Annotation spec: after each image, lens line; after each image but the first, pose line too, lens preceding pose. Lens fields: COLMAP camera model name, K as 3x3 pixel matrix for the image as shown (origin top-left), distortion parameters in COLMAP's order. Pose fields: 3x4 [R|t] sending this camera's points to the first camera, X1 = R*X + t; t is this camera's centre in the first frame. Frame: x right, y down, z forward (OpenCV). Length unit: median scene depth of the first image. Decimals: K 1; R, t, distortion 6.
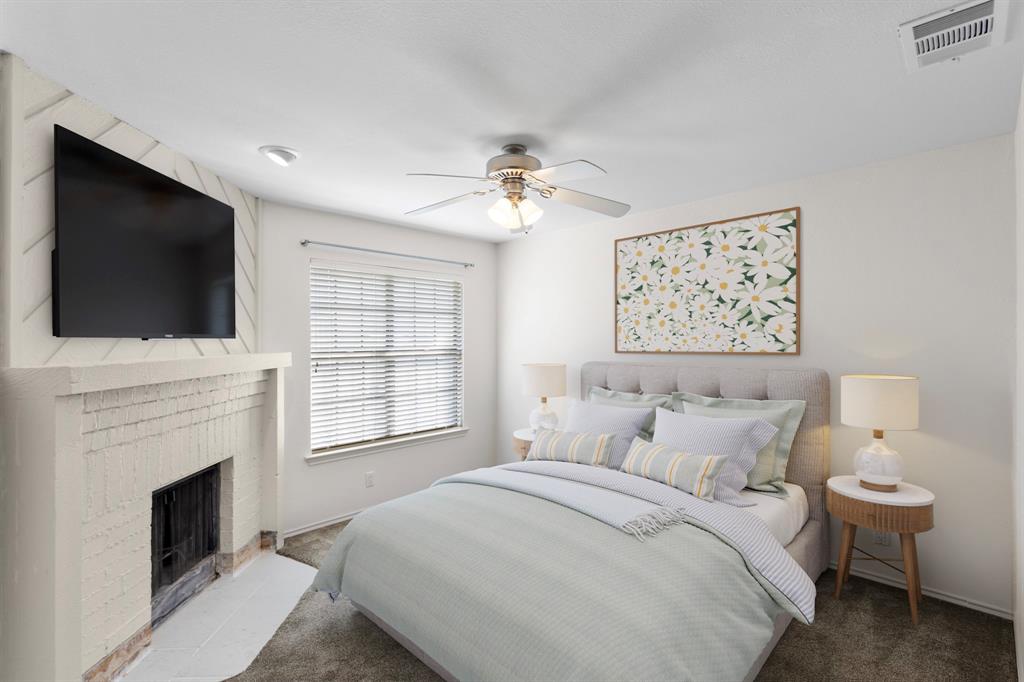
lens RADIAL K [[471.1, 0, 512.0], [0, 471.1, 341.0], [0, 0, 1]] dist [0.001951, -0.000155]
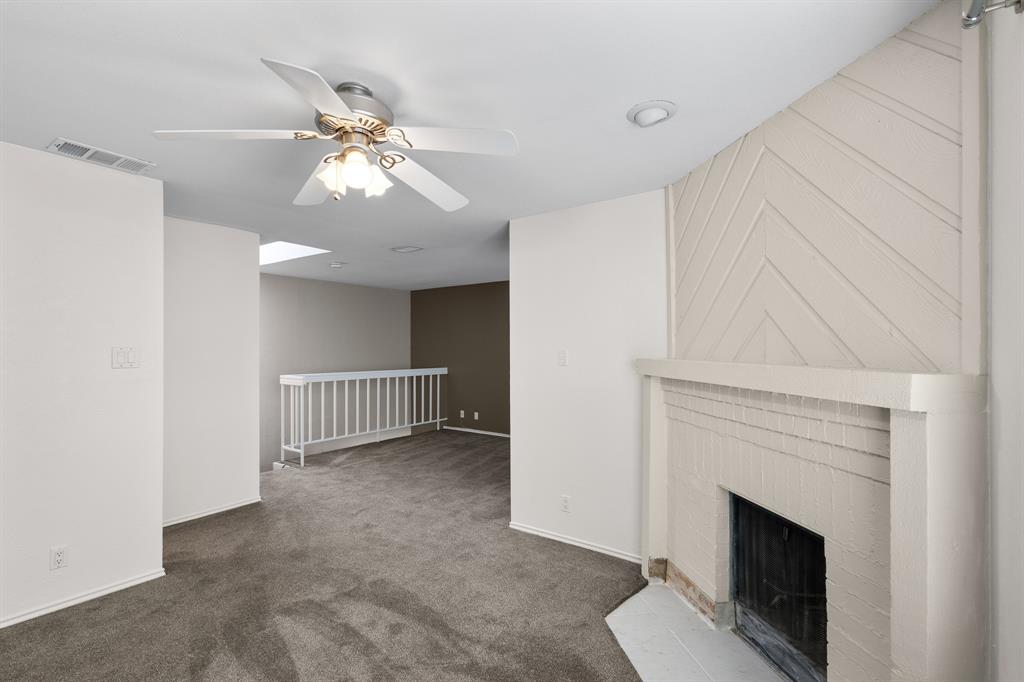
lens RADIAL K [[468.0, 0, 508.9], [0, 468.0, 335.0], [0, 0, 1]] dist [0.003223, -0.000211]
pose [[-0.990619, -0.012900, -0.136043, -0.088822], [-0.011296, 0.999857, -0.012560, 0.000716], [0.136185, -0.010906, -0.990623, 1.220995]]
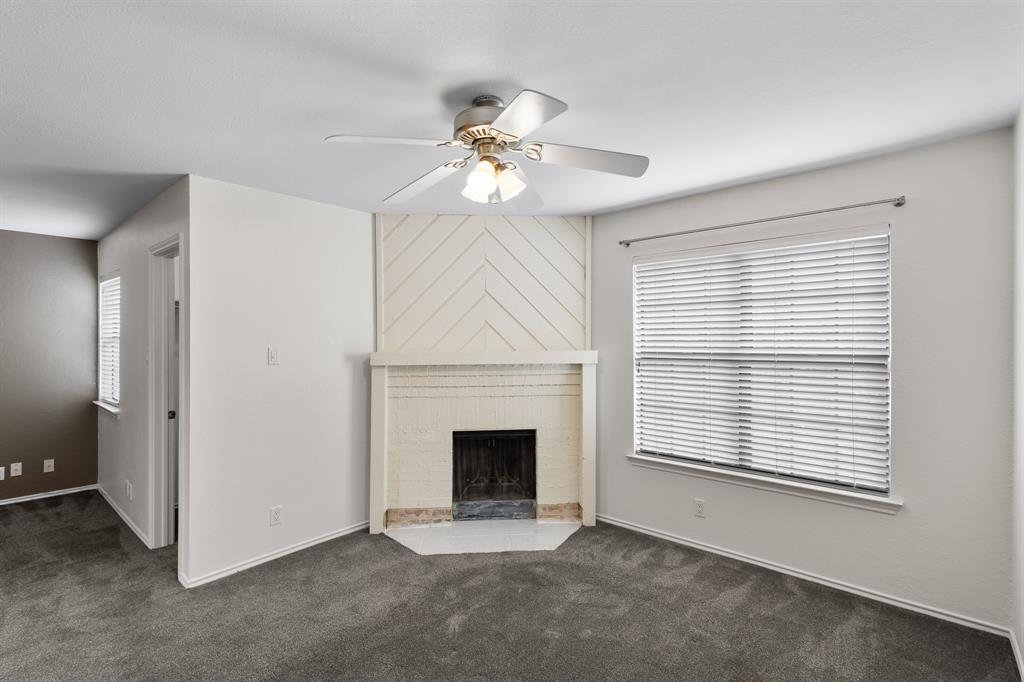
lens RADIAL K [[468.0, 0, 508.9], [0, 468.0, 335.0], [0, 0, 1]] dist [0.003223, -0.000211]
pose [[0.047149, -0.013106, -0.998802, 0.545722], [-0.006365, 0.999890, -0.013420, 0.004651], [0.998868, 0.006990, 0.047060, 0.683935]]
